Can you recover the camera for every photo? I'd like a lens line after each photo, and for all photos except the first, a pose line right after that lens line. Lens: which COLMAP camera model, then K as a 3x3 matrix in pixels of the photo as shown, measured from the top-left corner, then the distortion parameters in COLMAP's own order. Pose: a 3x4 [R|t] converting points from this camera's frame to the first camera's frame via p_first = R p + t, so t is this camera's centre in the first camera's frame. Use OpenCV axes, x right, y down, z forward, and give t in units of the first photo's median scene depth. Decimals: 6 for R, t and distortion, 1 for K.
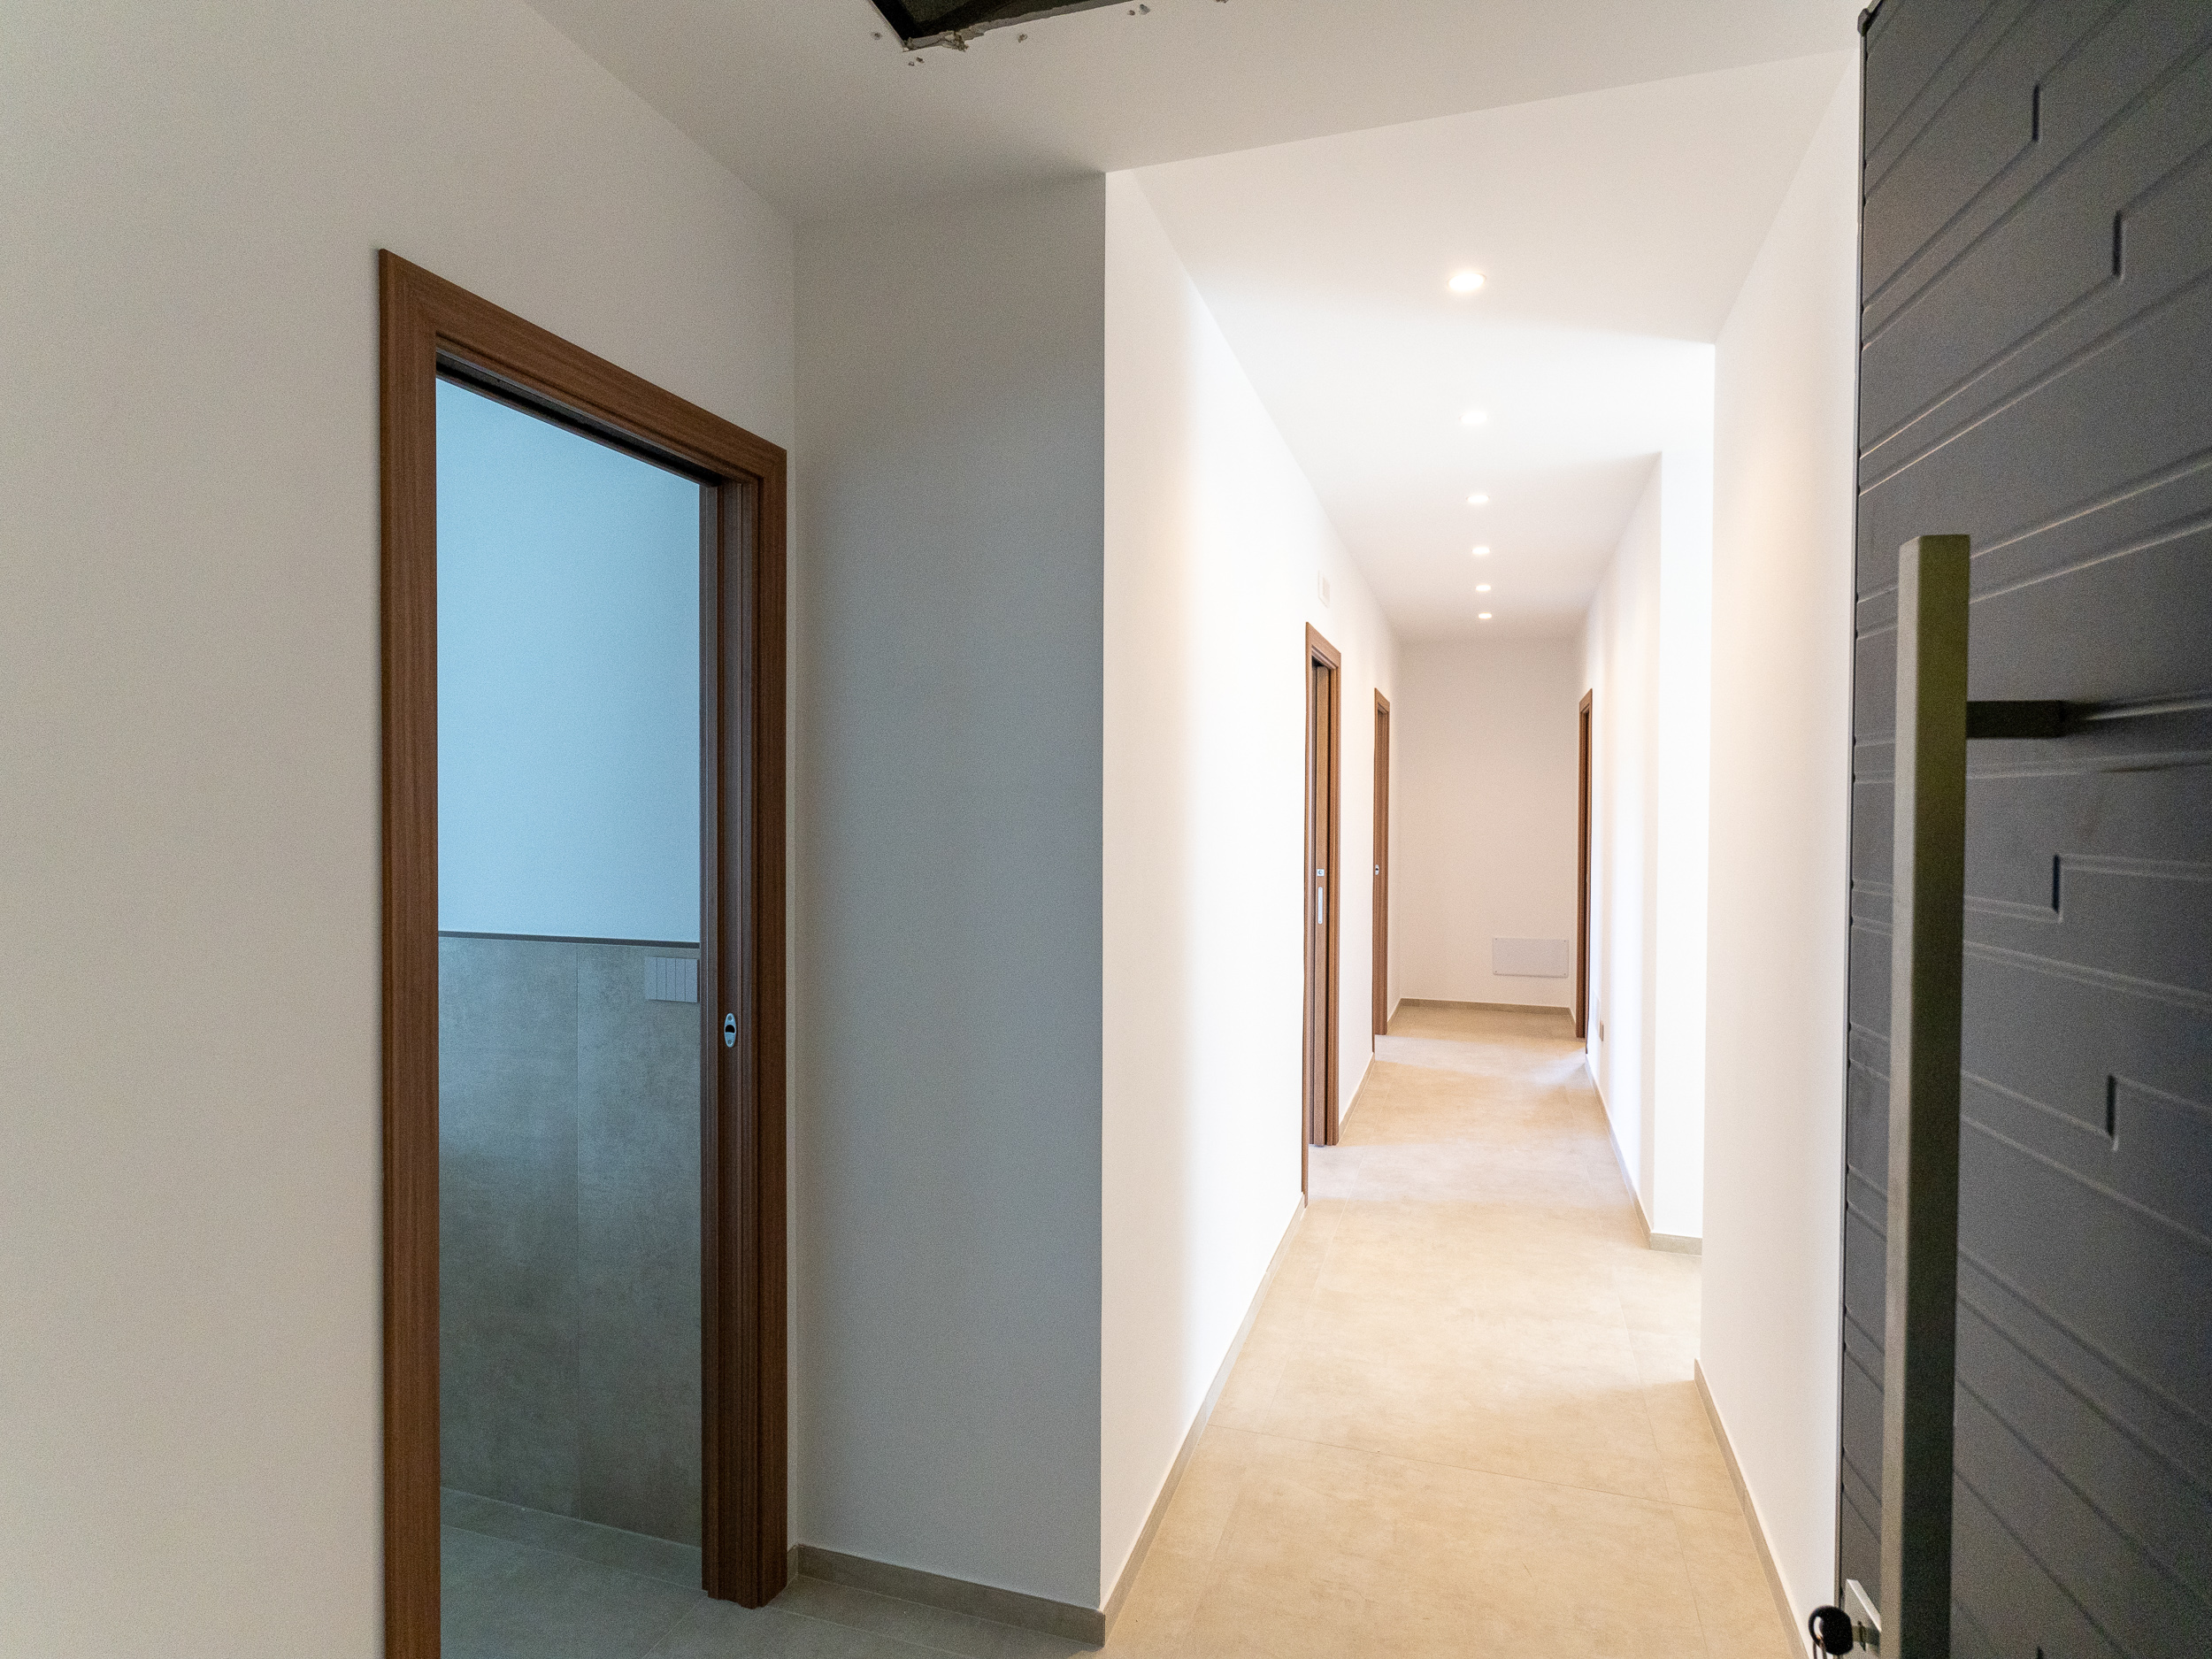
lens RADIAL K [[1191.9, 0, 1106.0], [0, 1191.9, 829.5], [0, 0, 1]] dist [0.003921, 0.000737]
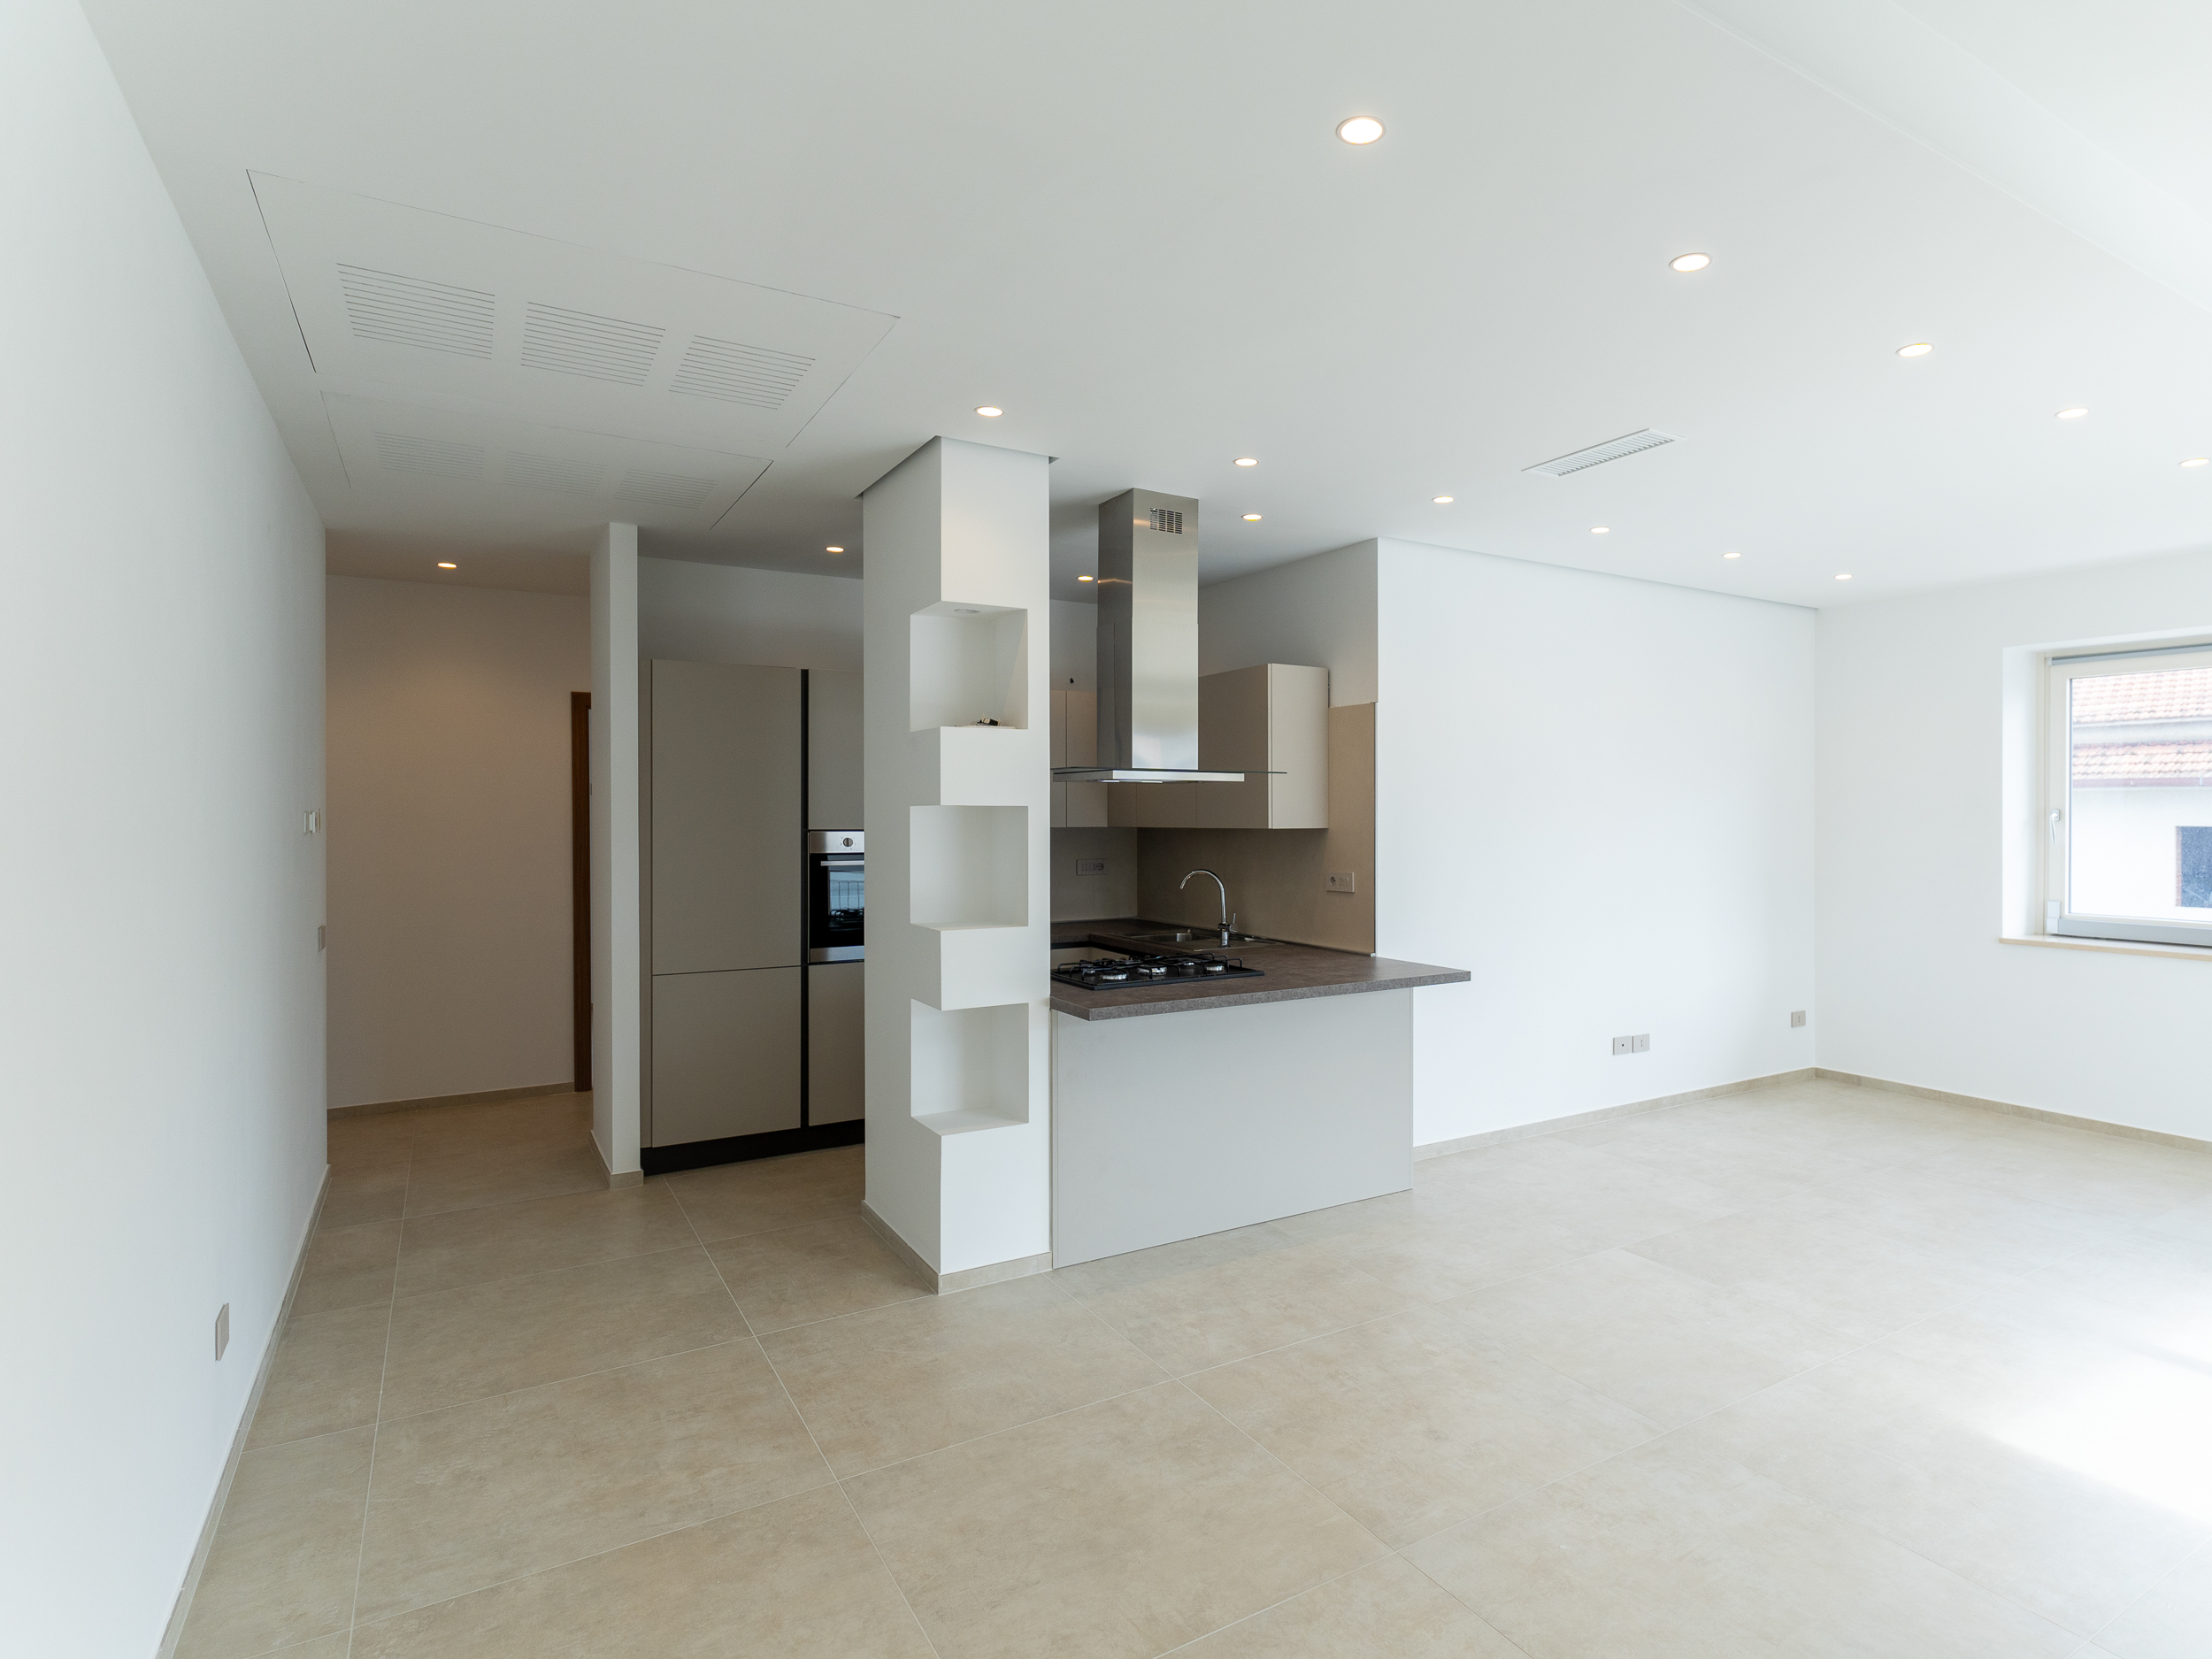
lens RADIAL K [[1220.0, 0, 1112.7], [0, 1220.0, 820.9], [0, 0, 1]] dist [0.000920, 0.001778]
pose [[-0.691264, 0.015622, -0.722434, 0.697746], [-0.021314, 0.998890, 0.041995, -0.044581], [0.722288, 0.044428, -0.690164, 1.902622]]
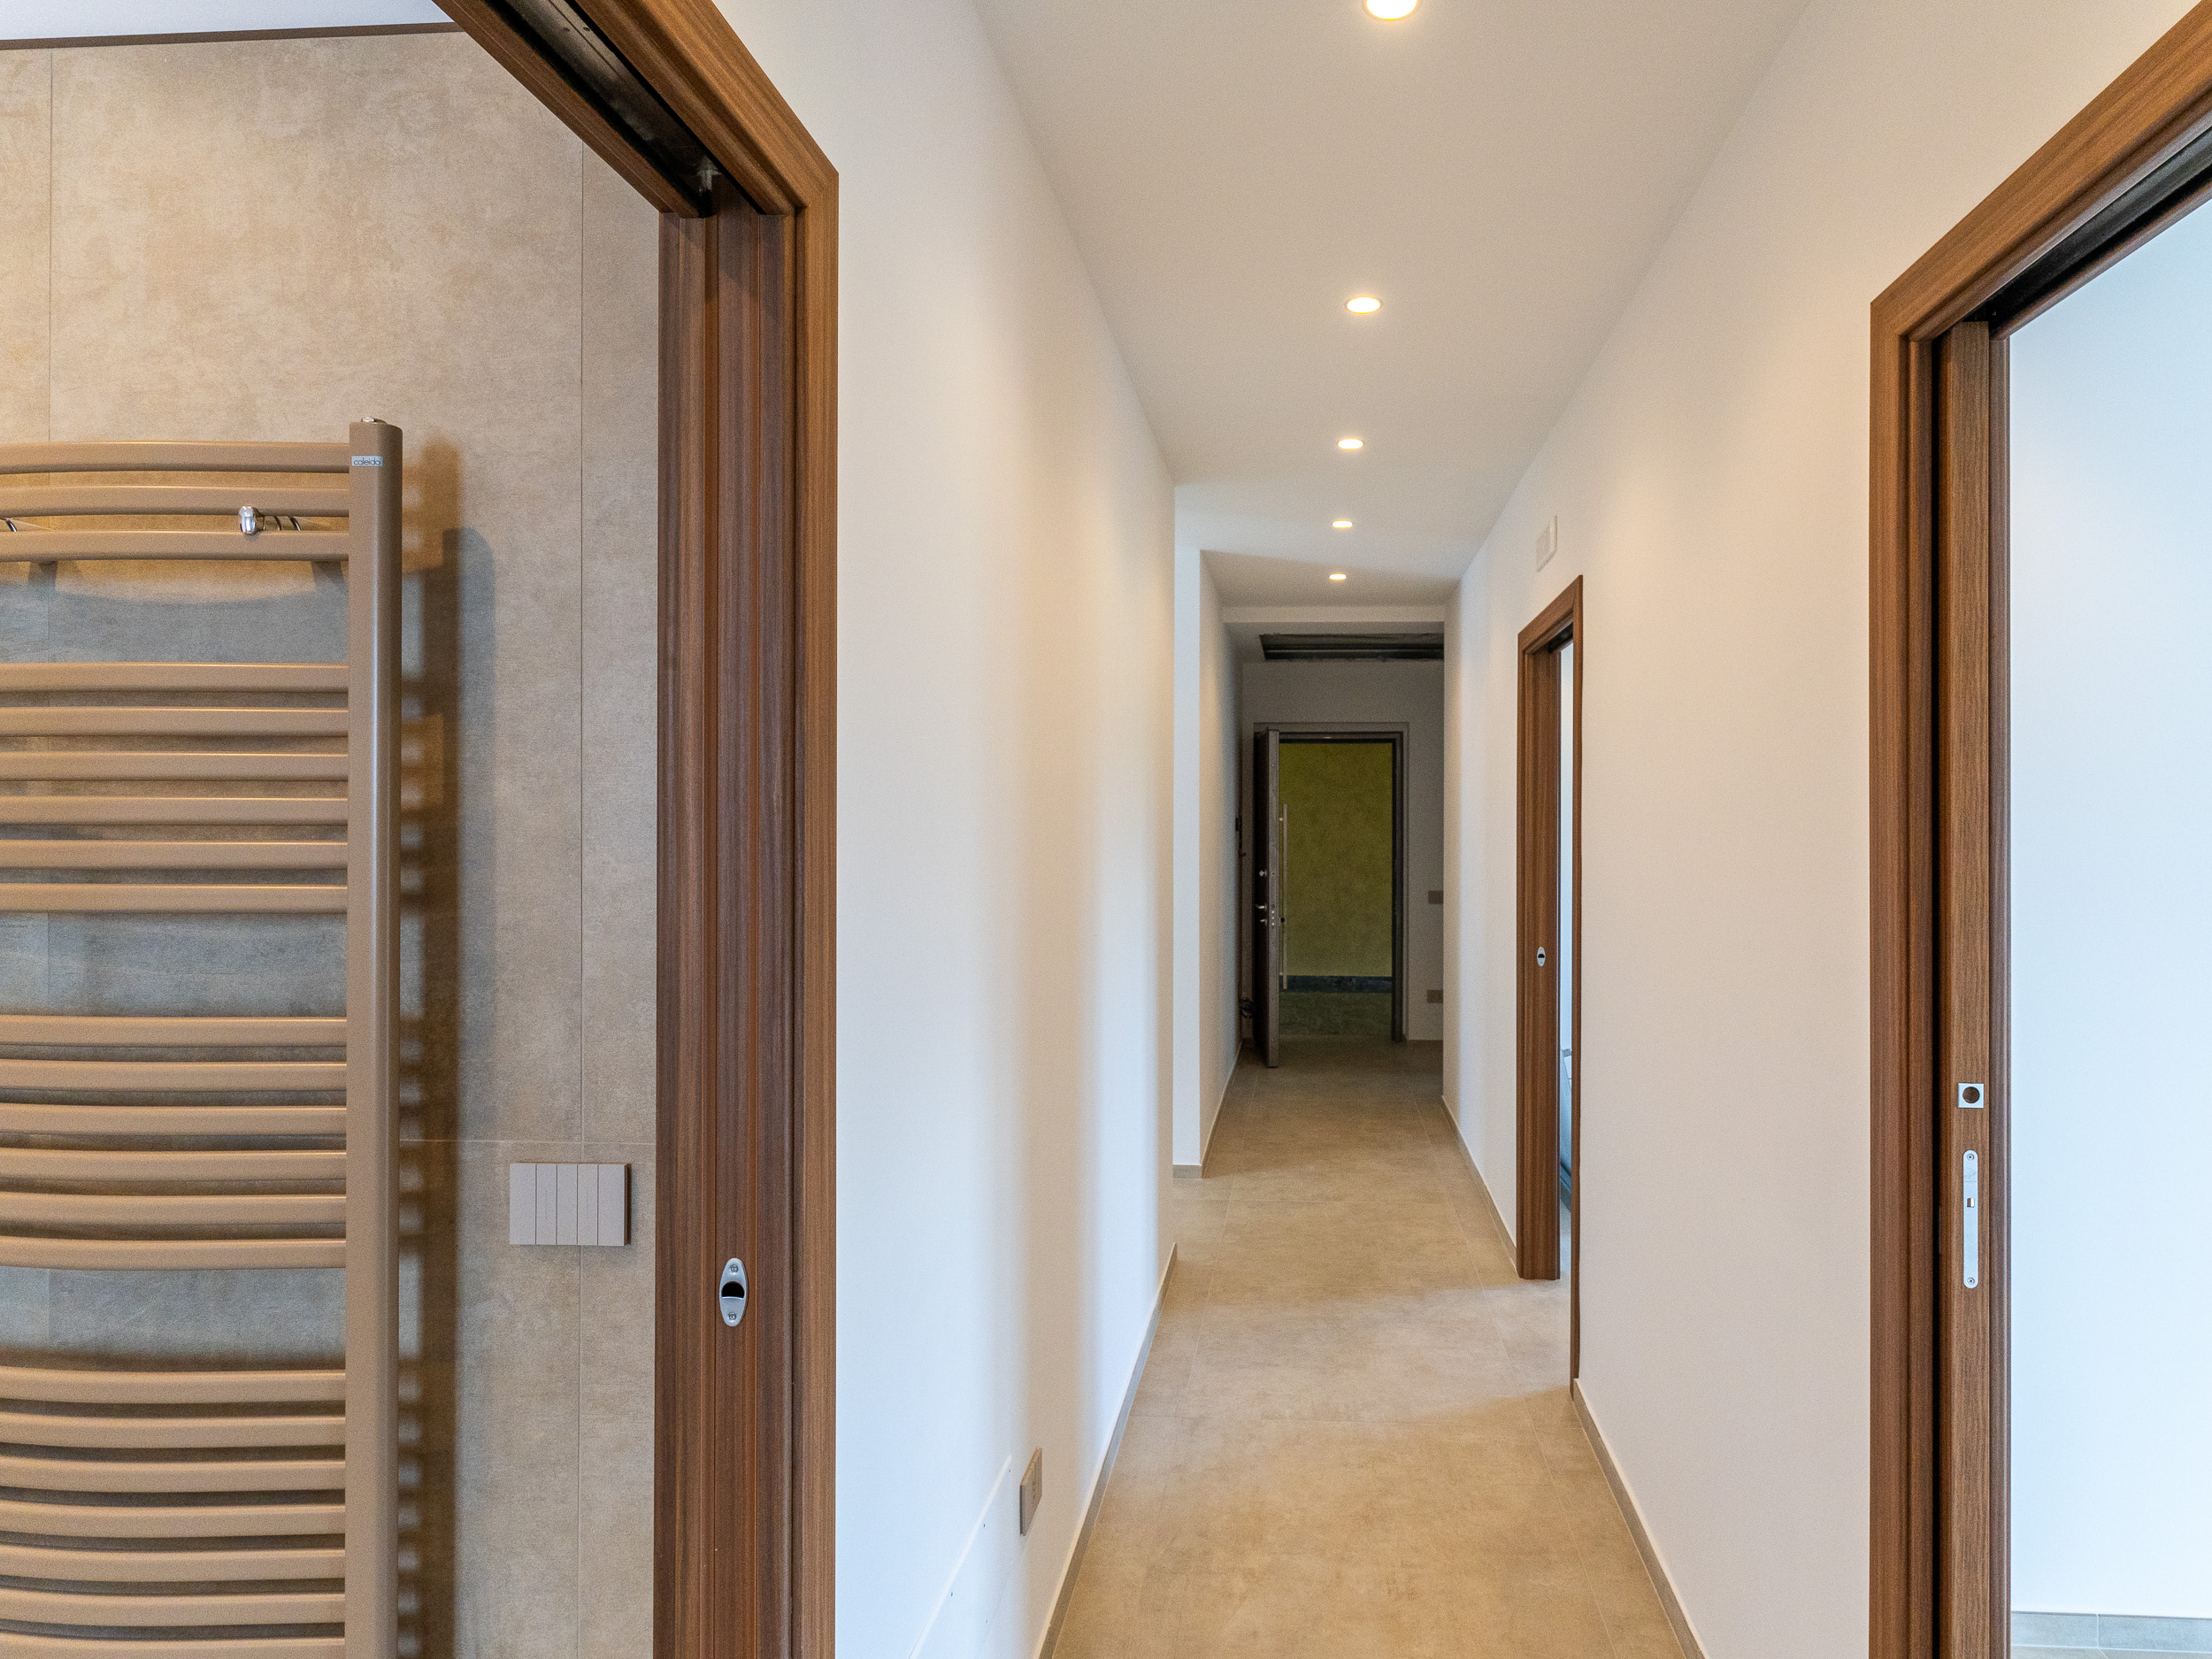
lens RADIAL K [[1220.0, 0, 1112.7], [0, 1220.0, 820.9], [0, 0, 1]] dist [0.000920, 0.001778]
pose [[-0.988564, -0.004796, -0.150726, 1.038072], [-0.008133, 0.999735, 0.021534, -0.079141], [0.150583, 0.022514, -0.988341, 3.142066]]
